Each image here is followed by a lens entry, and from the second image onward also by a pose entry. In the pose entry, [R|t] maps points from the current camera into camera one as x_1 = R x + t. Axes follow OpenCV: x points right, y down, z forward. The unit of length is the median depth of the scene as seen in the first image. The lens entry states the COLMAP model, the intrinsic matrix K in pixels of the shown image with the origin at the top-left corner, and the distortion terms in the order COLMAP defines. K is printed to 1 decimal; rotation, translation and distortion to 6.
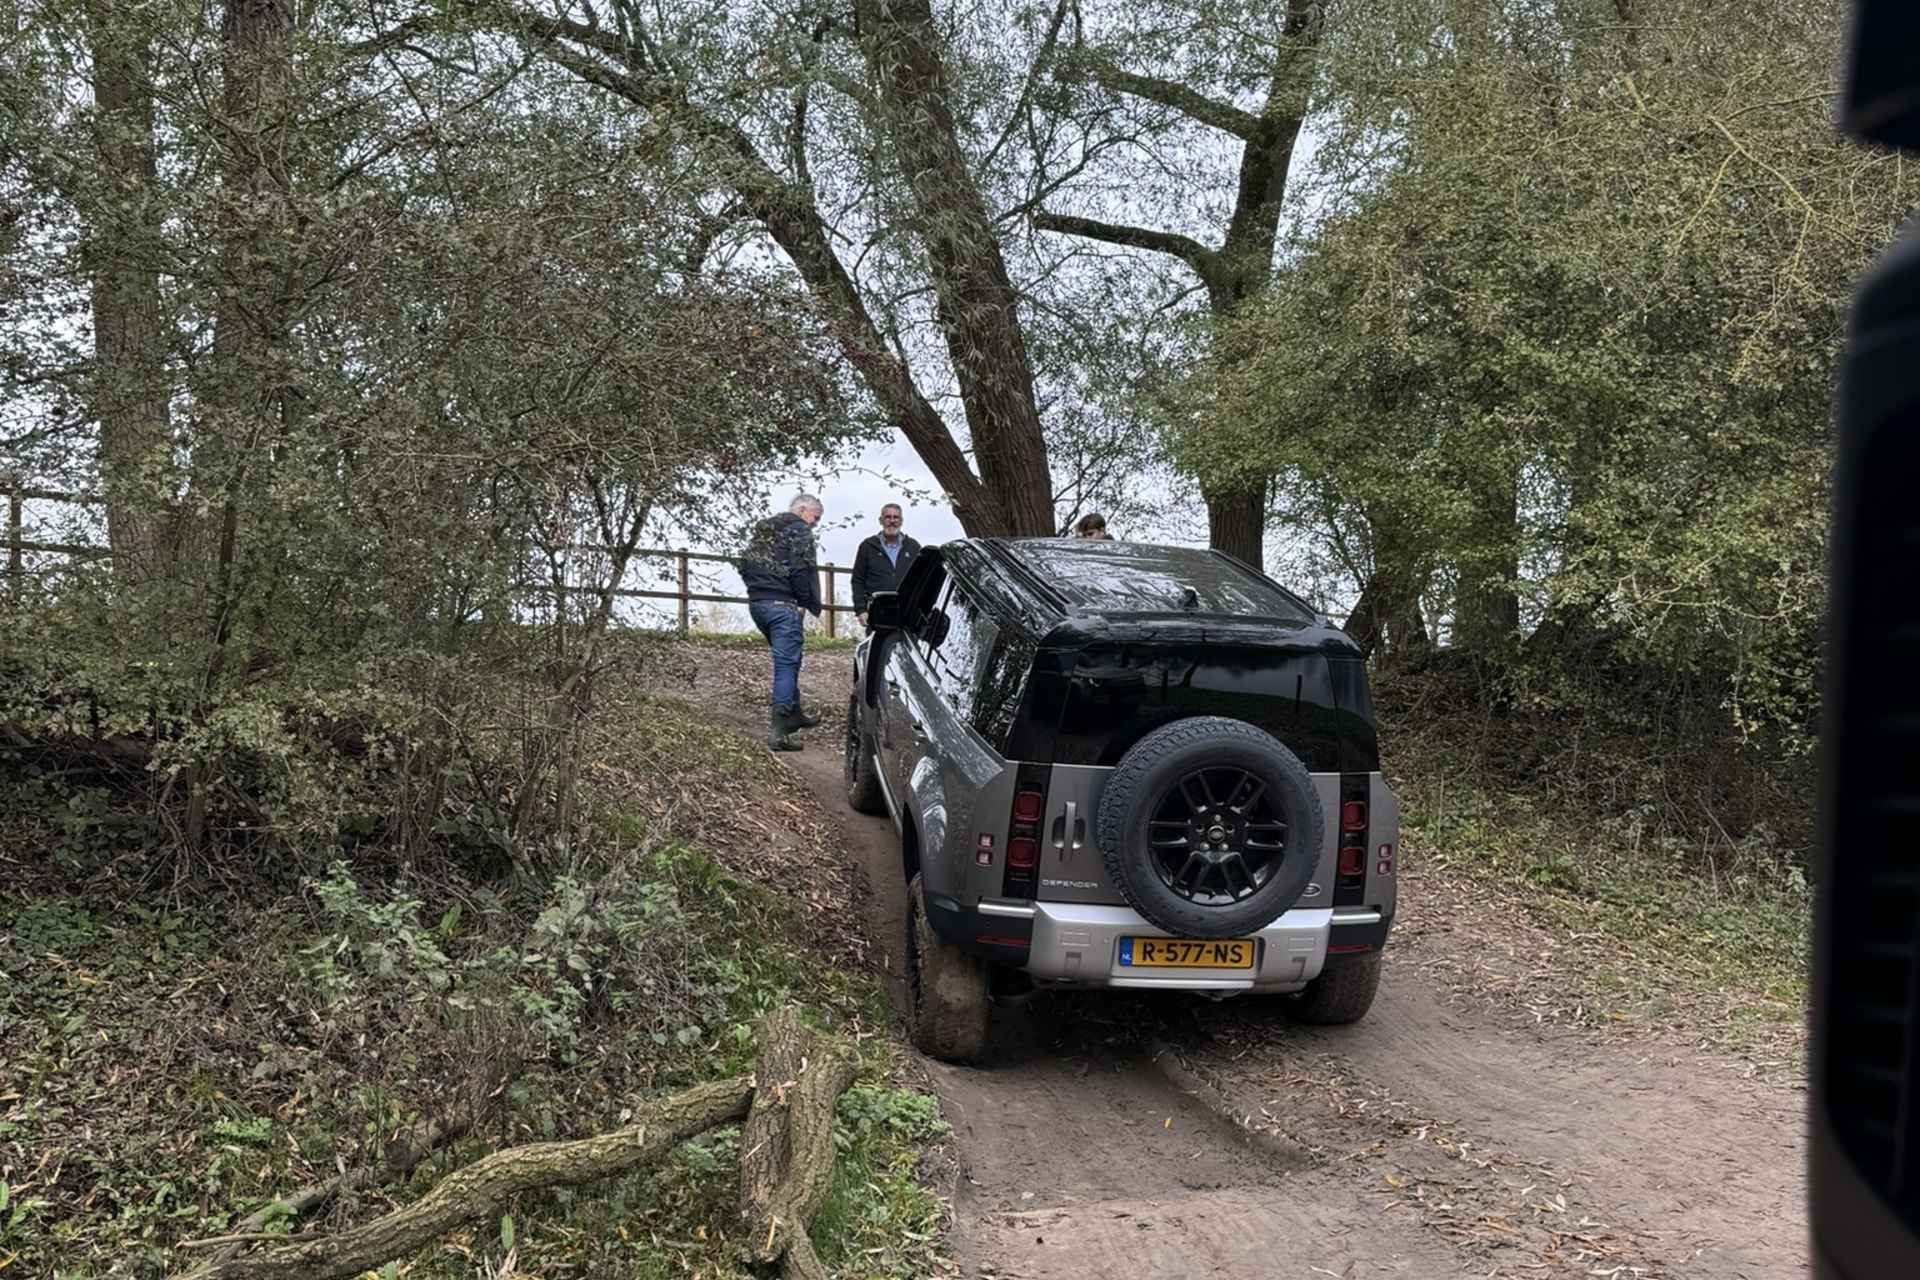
lens RADIAL K [[1756.8, 0, 960.0], [0, 1756.8, 640.0], [0, 0, 1]] dist [0.166219, -0.368680]
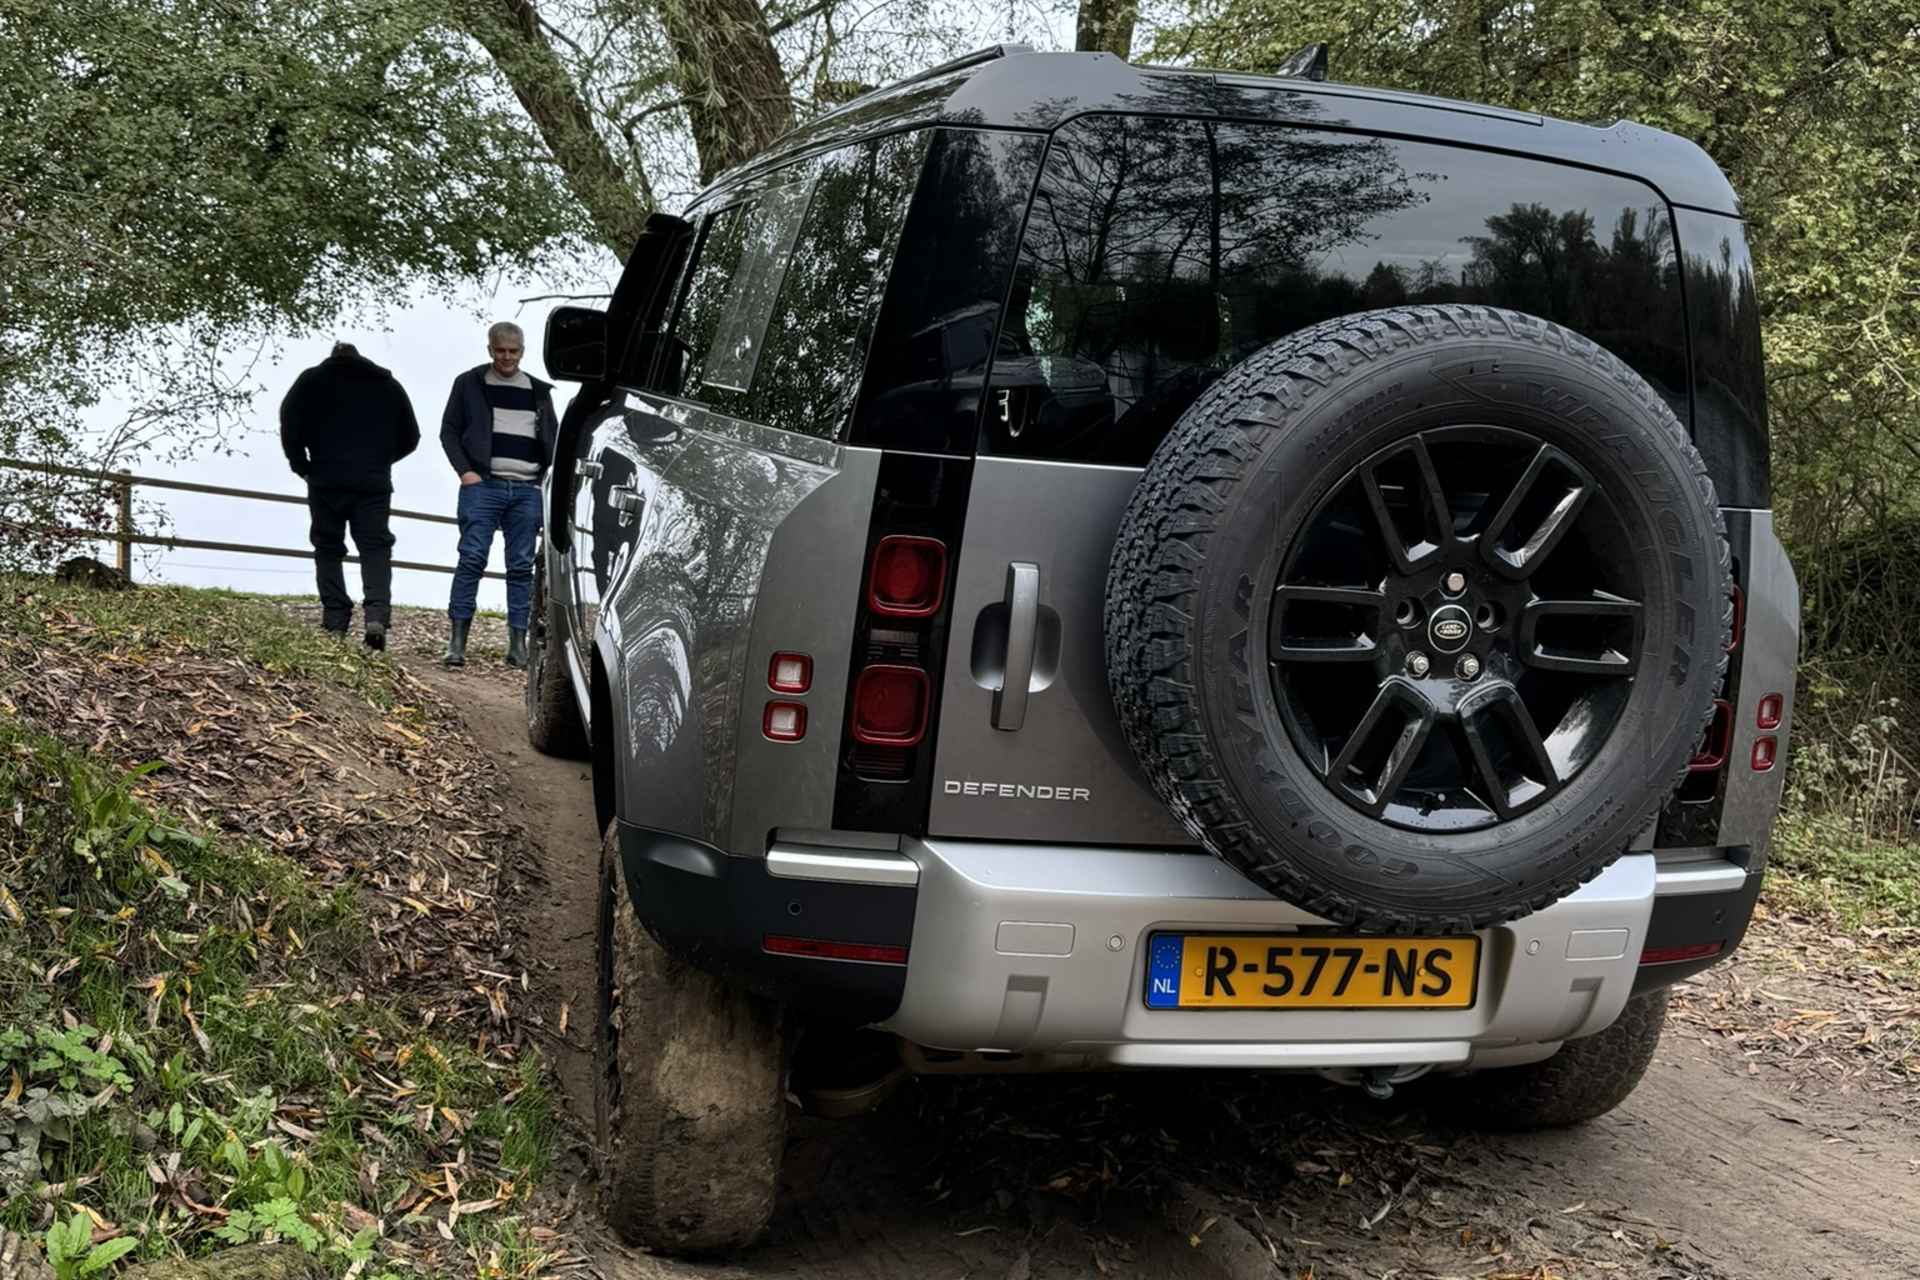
lens RADIAL K [[1756.8, 0, 960.0], [0, 1756.8, 640.0], [0, 0, 1]] dist [0.166219, -0.368680]
pose [[0.991956, 0.002491, 0.126558, 0.003629], [0.001026, 0.999615, -0.027717, 0.115624], [-0.126578, 0.027624, 0.991572, 0.627821]]
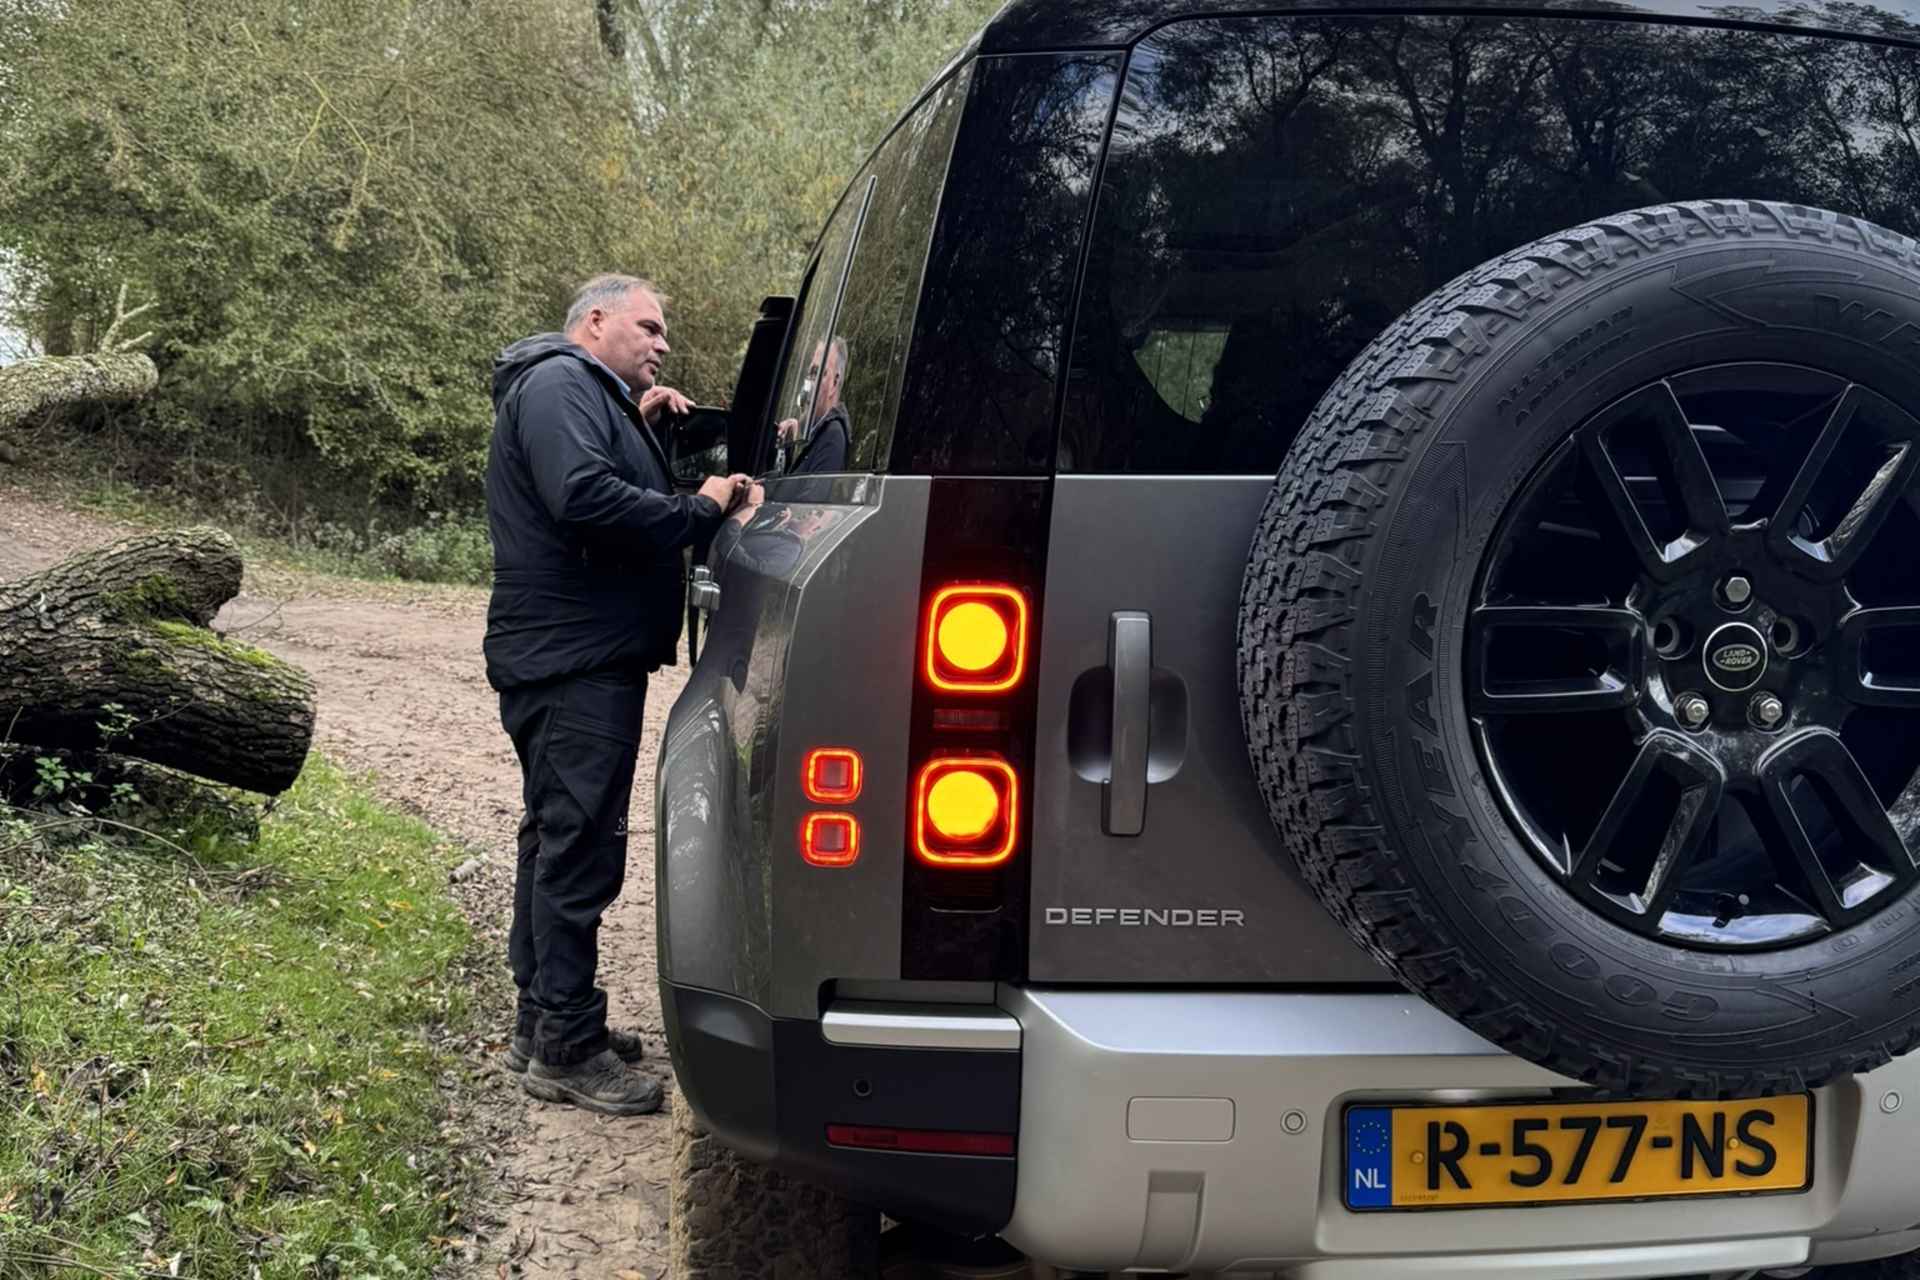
lens RADIAL K [[1756.8, 0, 960.0], [0, 1756.8, 640.0], [0, 0, 1]] dist [0.166219, -0.368680]
pose [[0.998421, -0.056114, -0.002544, 0.036275], [0.055551, 0.993085, -0.103422, 0.120884], [0.008330, 0.103117, 0.994634, 0.712319]]
